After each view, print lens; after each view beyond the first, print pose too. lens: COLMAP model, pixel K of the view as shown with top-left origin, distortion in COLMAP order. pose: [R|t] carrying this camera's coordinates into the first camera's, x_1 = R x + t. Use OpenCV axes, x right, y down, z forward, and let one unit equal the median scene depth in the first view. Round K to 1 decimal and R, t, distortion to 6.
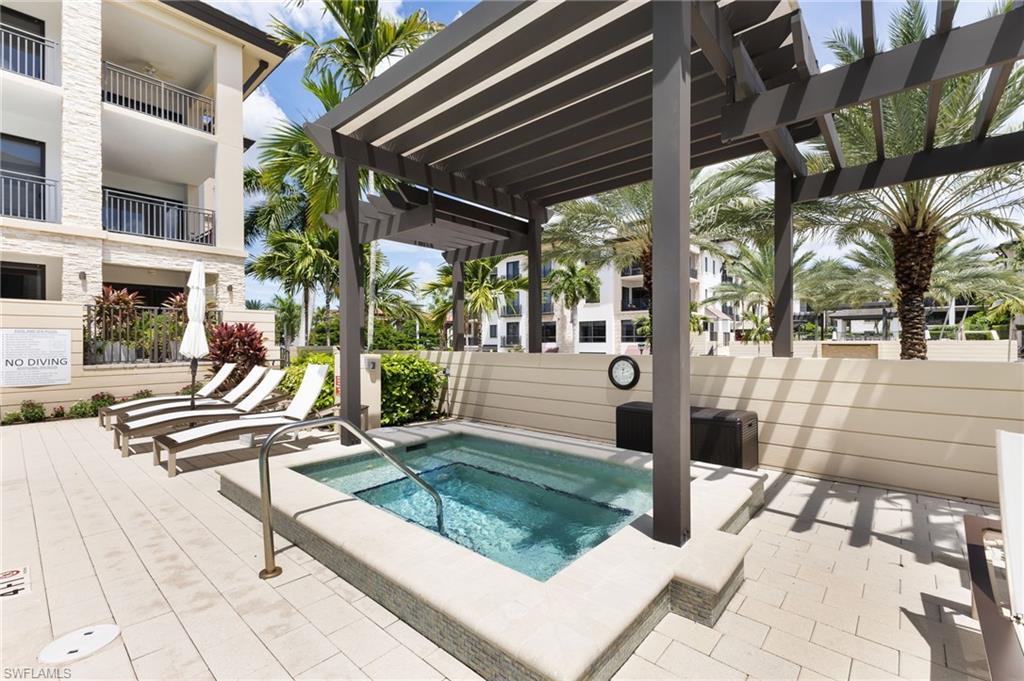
lens RADIAL K [[444.7, 0, 520.3], [0, 444.7, 337.4], [0, 0, 1]] dist [0.009666, -0.001701]
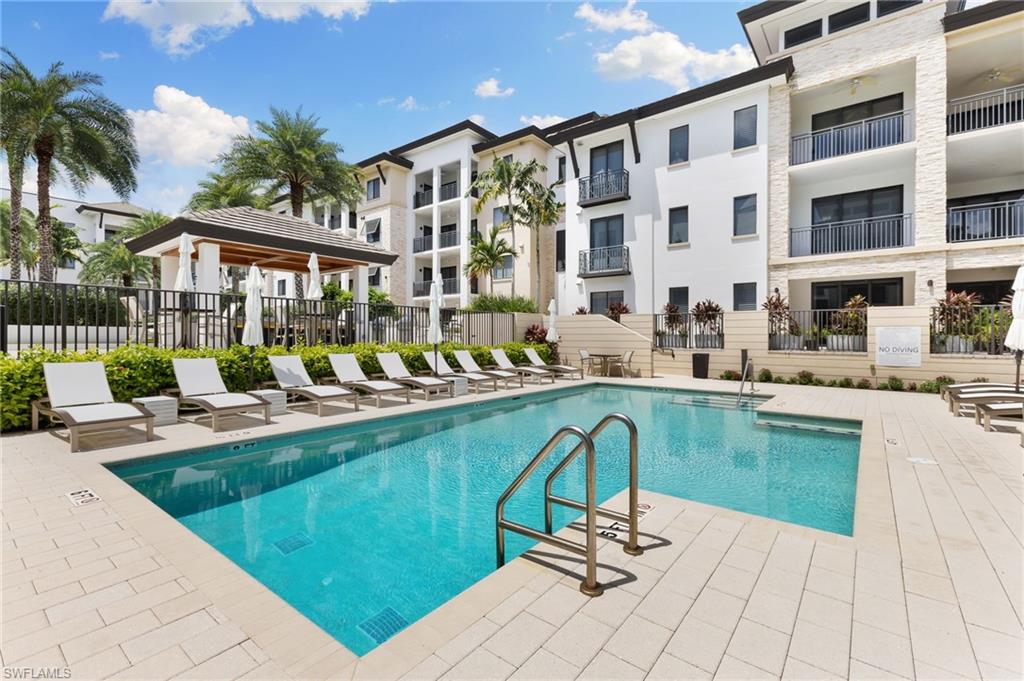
lens RADIAL K [[444.7, 0, 512.2], [0, 444.7, 335.5], [0, 0, 1]] dist [0.009666, -0.001701]
pose [[0.039102, 0.005294, -0.999221, 0.264634], [0.005831, 0.999968, 0.005526, -0.004705], [0.999218, -0.006043, 0.039070, -0.251372]]
